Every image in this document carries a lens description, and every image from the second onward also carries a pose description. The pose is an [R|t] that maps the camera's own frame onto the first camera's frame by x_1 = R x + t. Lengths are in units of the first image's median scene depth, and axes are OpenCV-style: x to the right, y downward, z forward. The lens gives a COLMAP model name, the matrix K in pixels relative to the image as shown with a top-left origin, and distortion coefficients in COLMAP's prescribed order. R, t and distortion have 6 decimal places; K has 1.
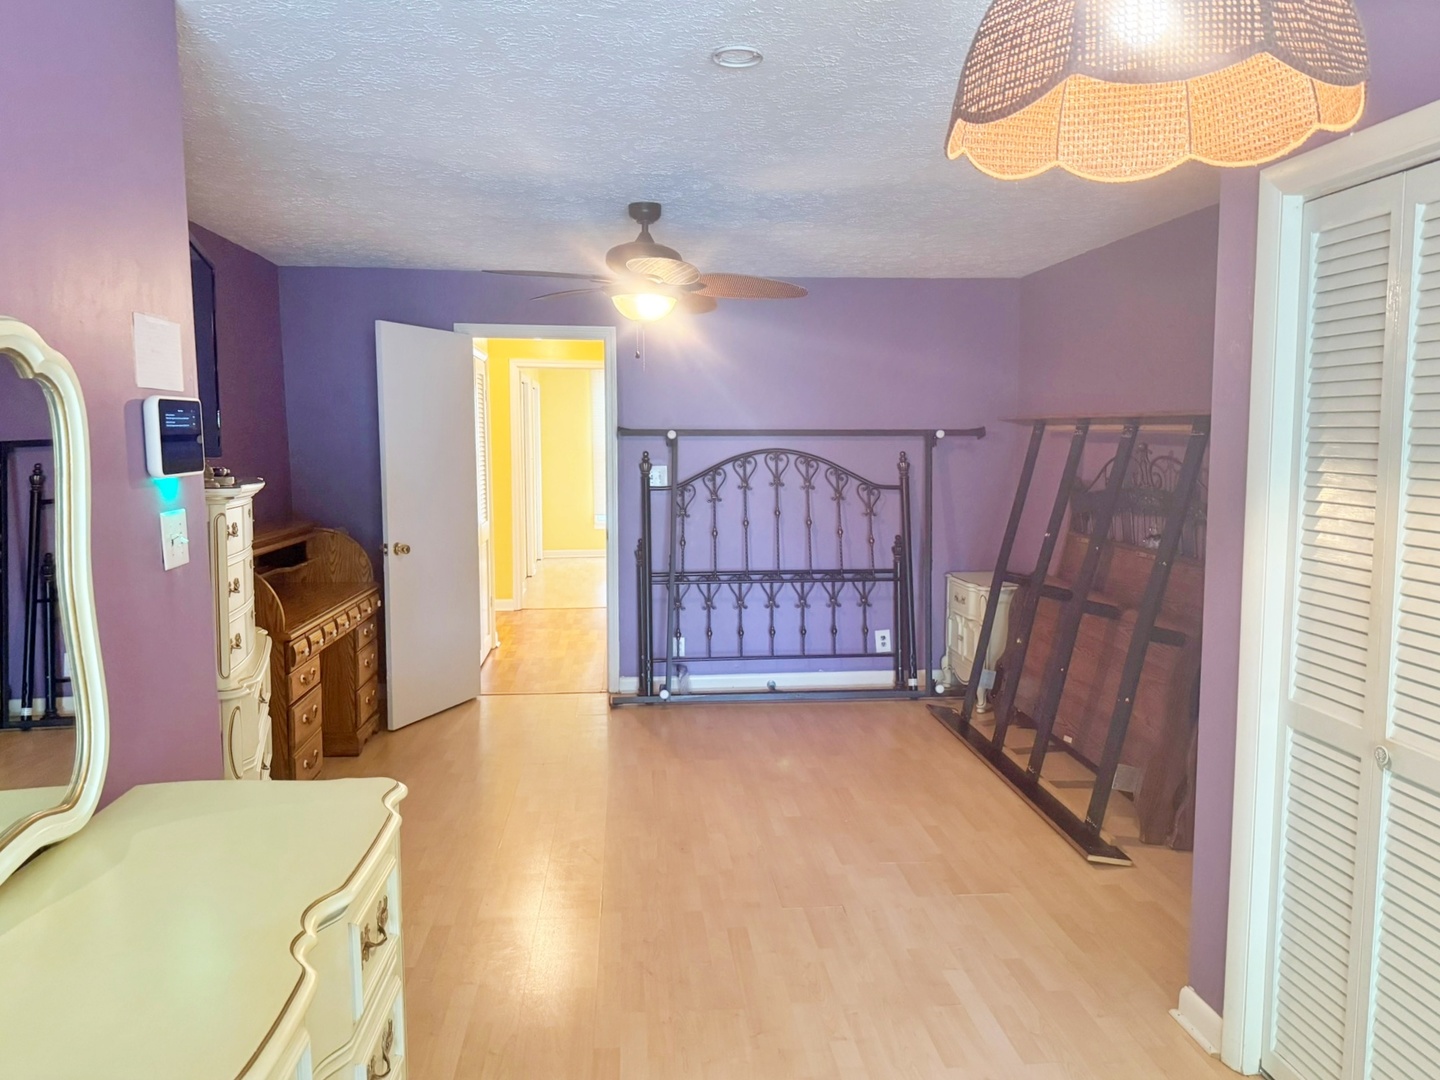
lens RADIAL K [[1071.4, 0, 720.0], [0, 1071.4, 540.0], [0, 0, 1]] dist [0.153373, -0.239017]
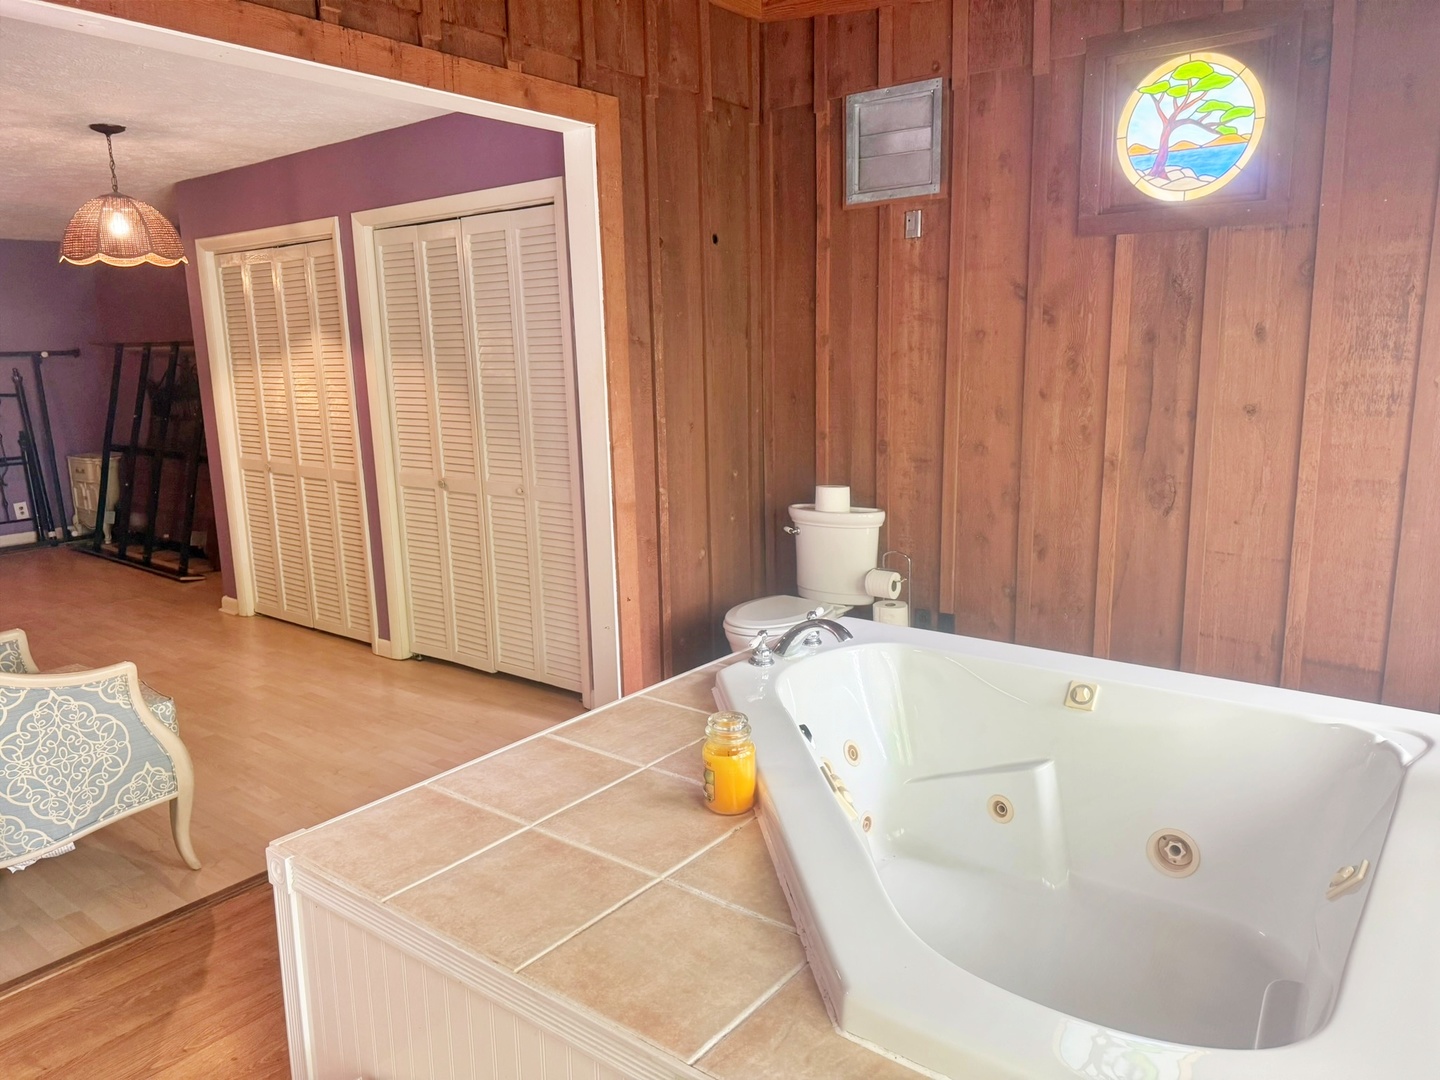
lens RADIAL K [[1026.6, 0, 720.0], [0, 1026.6, 540.0], [0, 0, 1]] dist [-0.006813, -0.003166]
pose [[0.698352, -0.153464, 0.699108, -0.153111], [0.093760, 0.987942, 0.123208, 0.060117], [-0.709586, -0.020494, 0.704320, -0.579826]]
